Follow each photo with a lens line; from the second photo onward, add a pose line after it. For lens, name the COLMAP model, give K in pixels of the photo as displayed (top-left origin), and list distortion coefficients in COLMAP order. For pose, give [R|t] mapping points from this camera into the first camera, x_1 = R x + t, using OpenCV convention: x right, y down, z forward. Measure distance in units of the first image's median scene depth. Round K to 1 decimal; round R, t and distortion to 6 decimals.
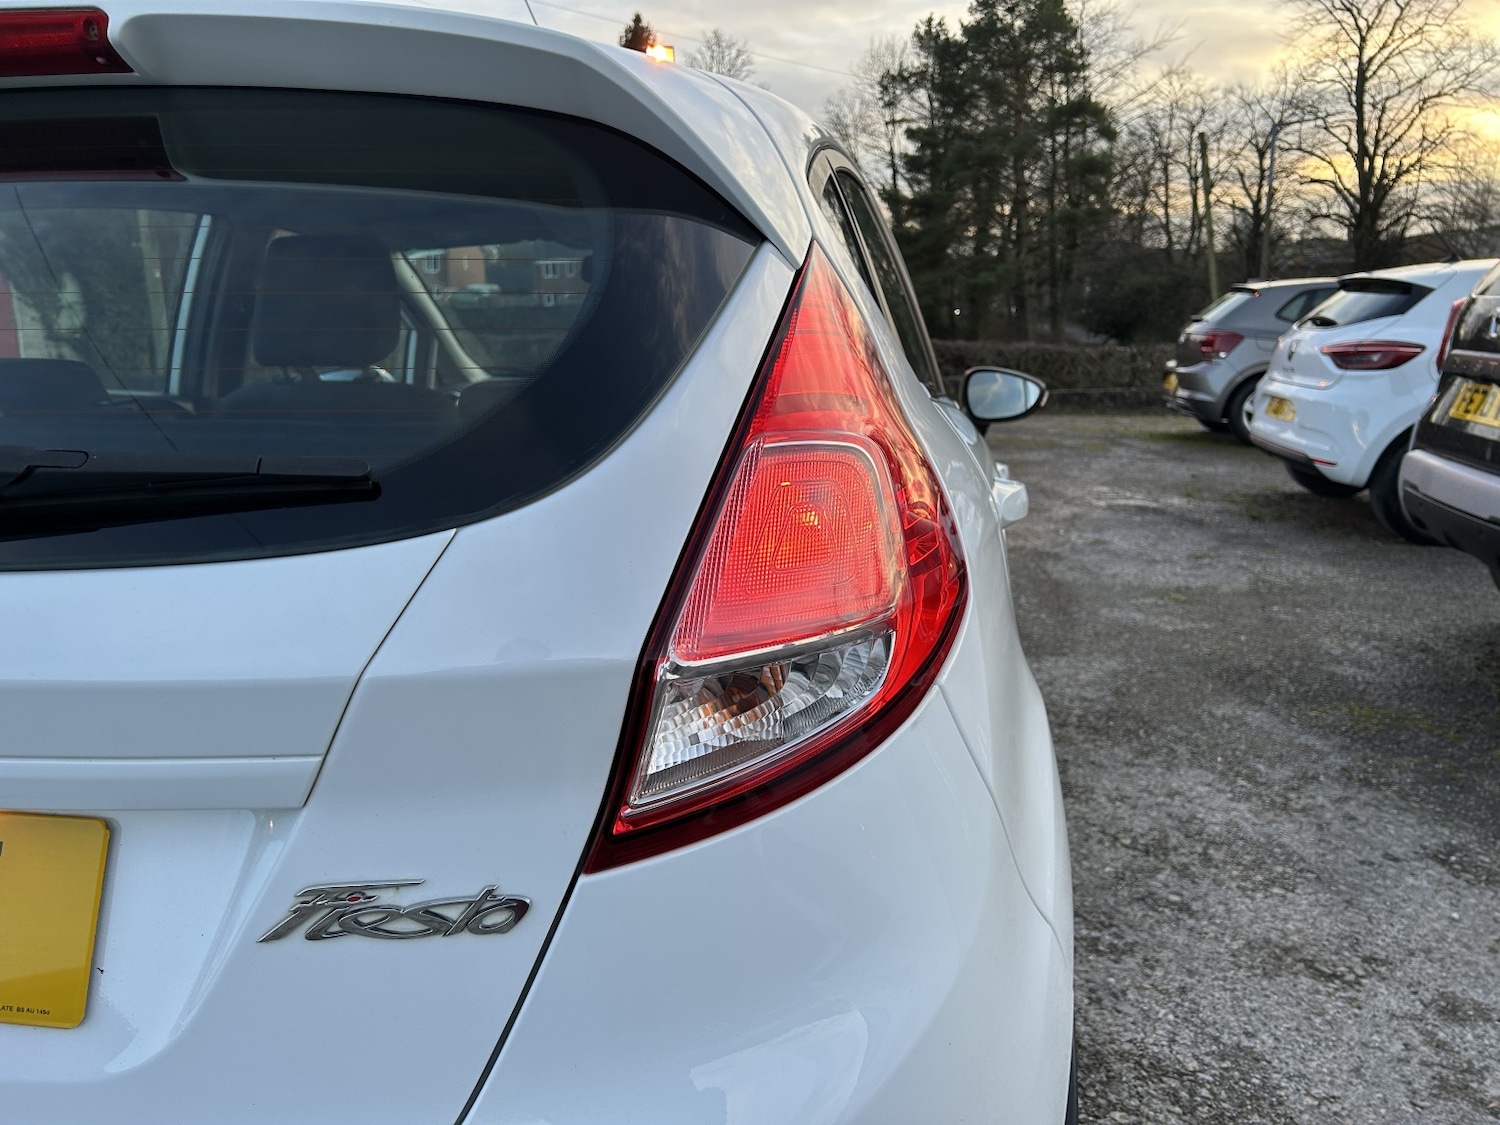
lens RADIAL K [[1178.3, 0, 750.0], [0, 1178.3, 562.5], [0, 0, 1]] dist [0.049580, -0.050680]
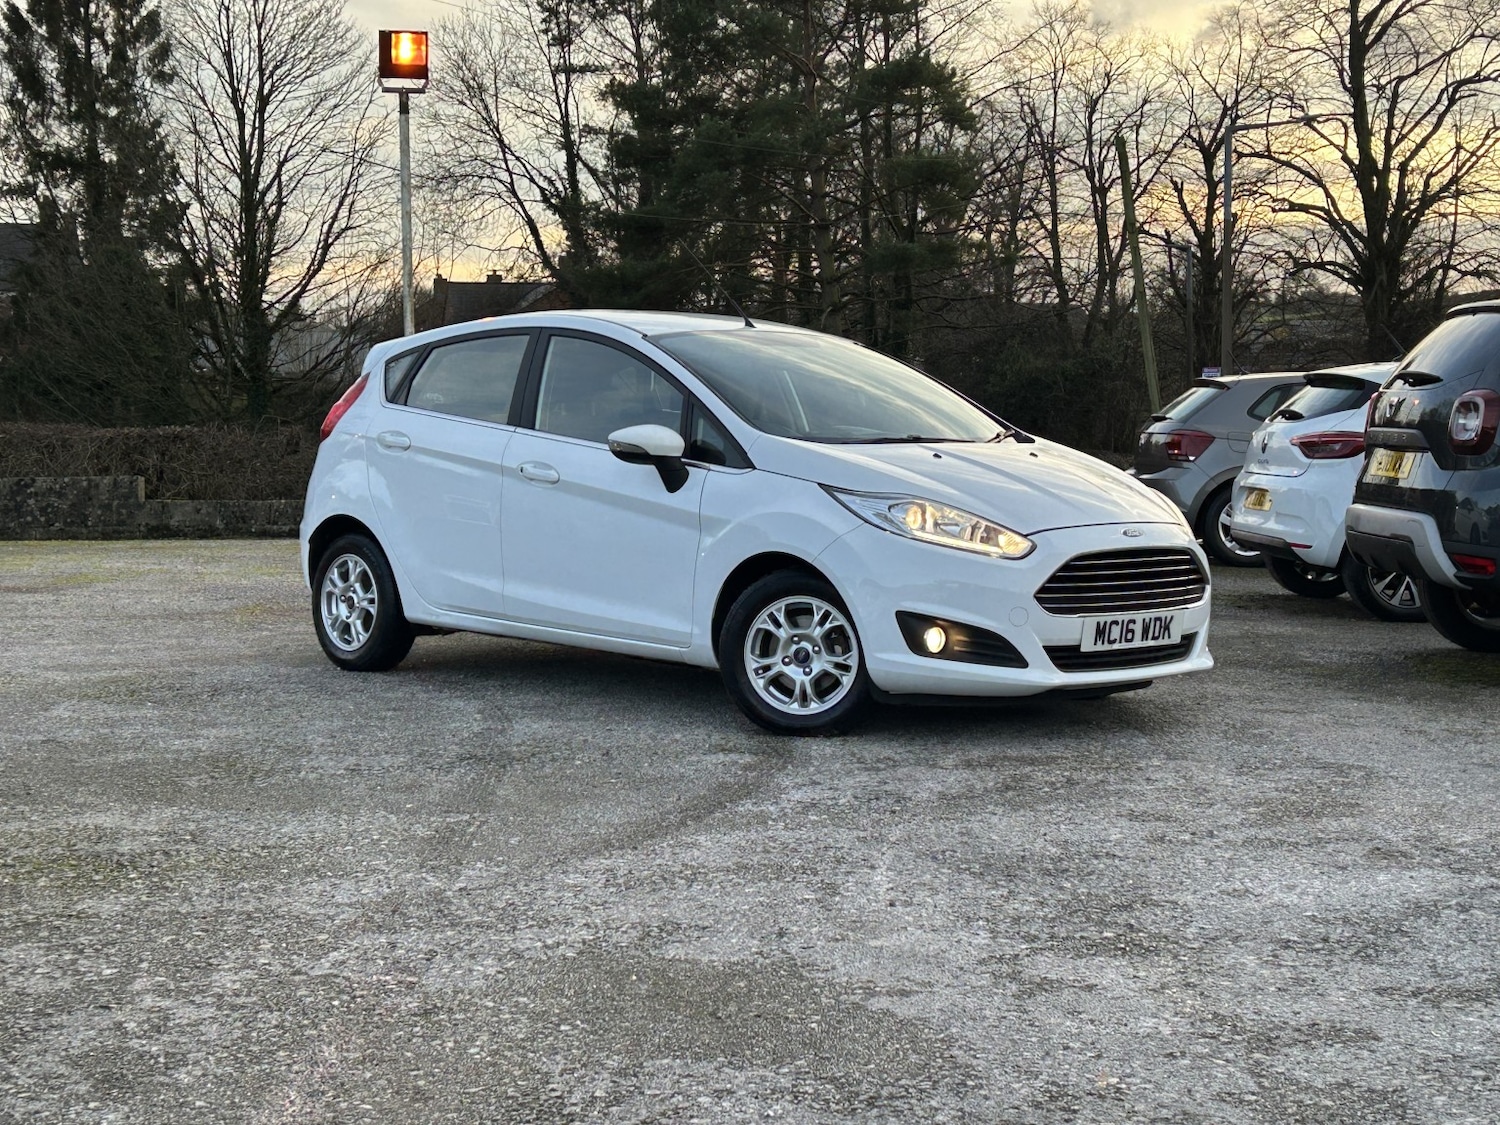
lens RADIAL K [[2564.1, 0, 750.0], [0, 2564.1, 562.5], [0, 0, 1]] dist [0.247389, -0.961050]
pose [[0.976196, 0.000991, 0.216886, -0.073142], [0.031954, 0.988420, -0.148340, 0.038292], [-0.214522, 0.151740, 0.964860, -0.165207]]
